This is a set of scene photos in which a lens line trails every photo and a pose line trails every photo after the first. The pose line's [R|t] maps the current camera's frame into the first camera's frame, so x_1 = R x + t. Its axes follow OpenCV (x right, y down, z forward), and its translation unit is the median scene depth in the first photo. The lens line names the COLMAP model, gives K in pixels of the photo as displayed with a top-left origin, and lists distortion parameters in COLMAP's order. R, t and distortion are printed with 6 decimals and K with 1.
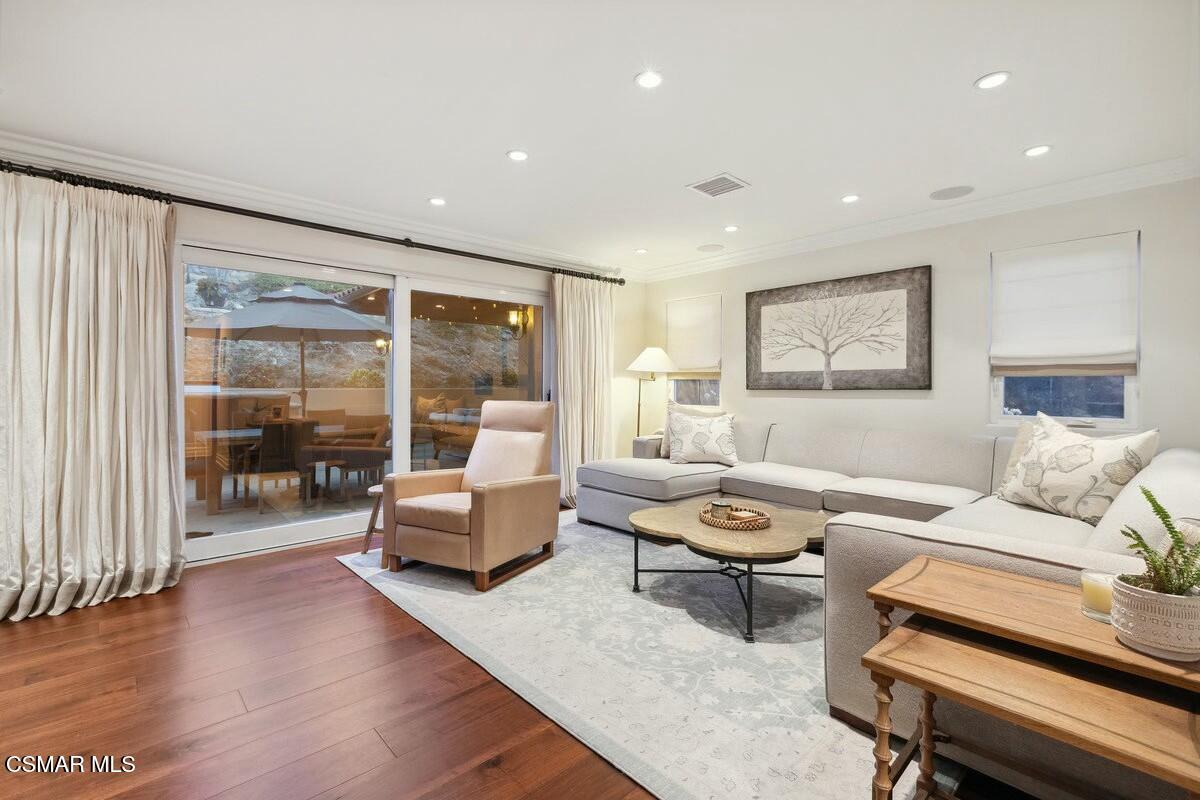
lens RADIAL K [[532.9, 0, 596.8], [0, 532.9, 382.3], [0, 0, 1]] dist [0.001341, 0.000208]
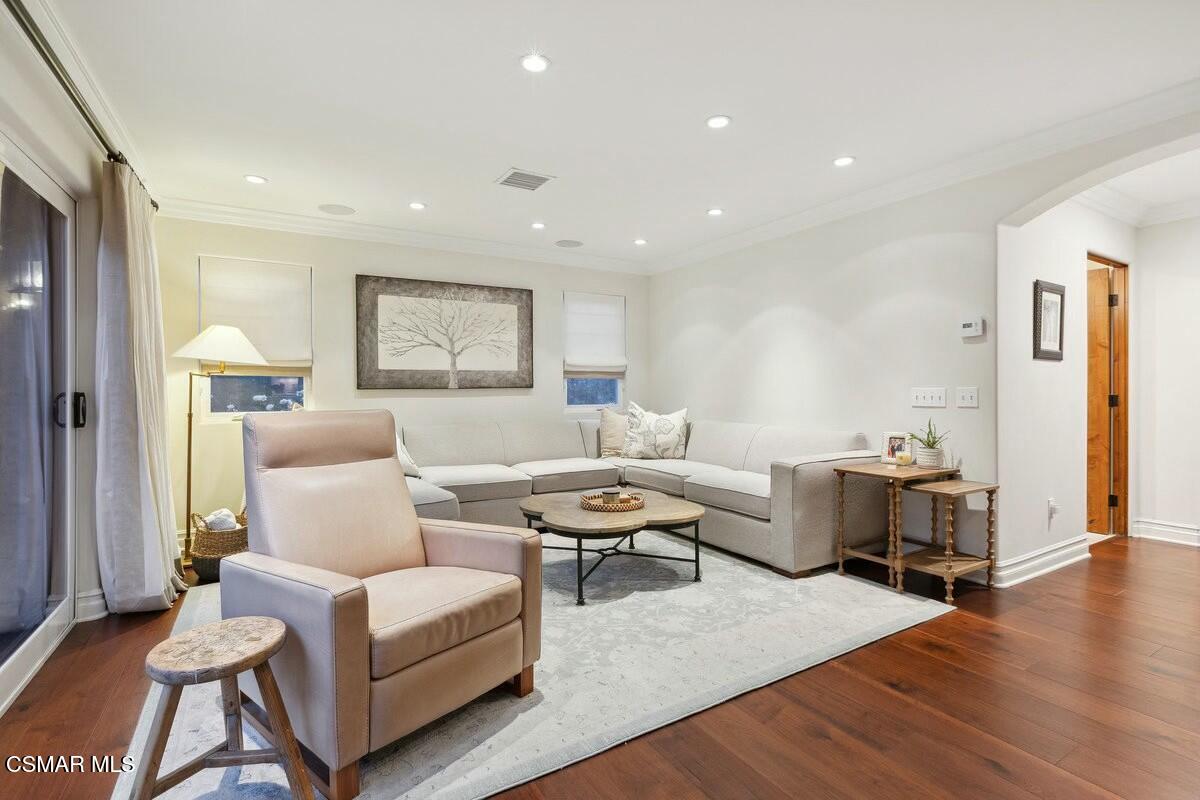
lens RADIAL K [[556.6, 0, 603.5], [0, 556.6, 387.1], [0, 0, 1]] dist [-0.008681, 0.000025]
pose [[0.199477, -0.004498, 0.979892, -0.623724], [-0.006570, 0.999961, 0.005927, 0.002817], [-0.979880, -0.007620, 0.199440, 0.549788]]
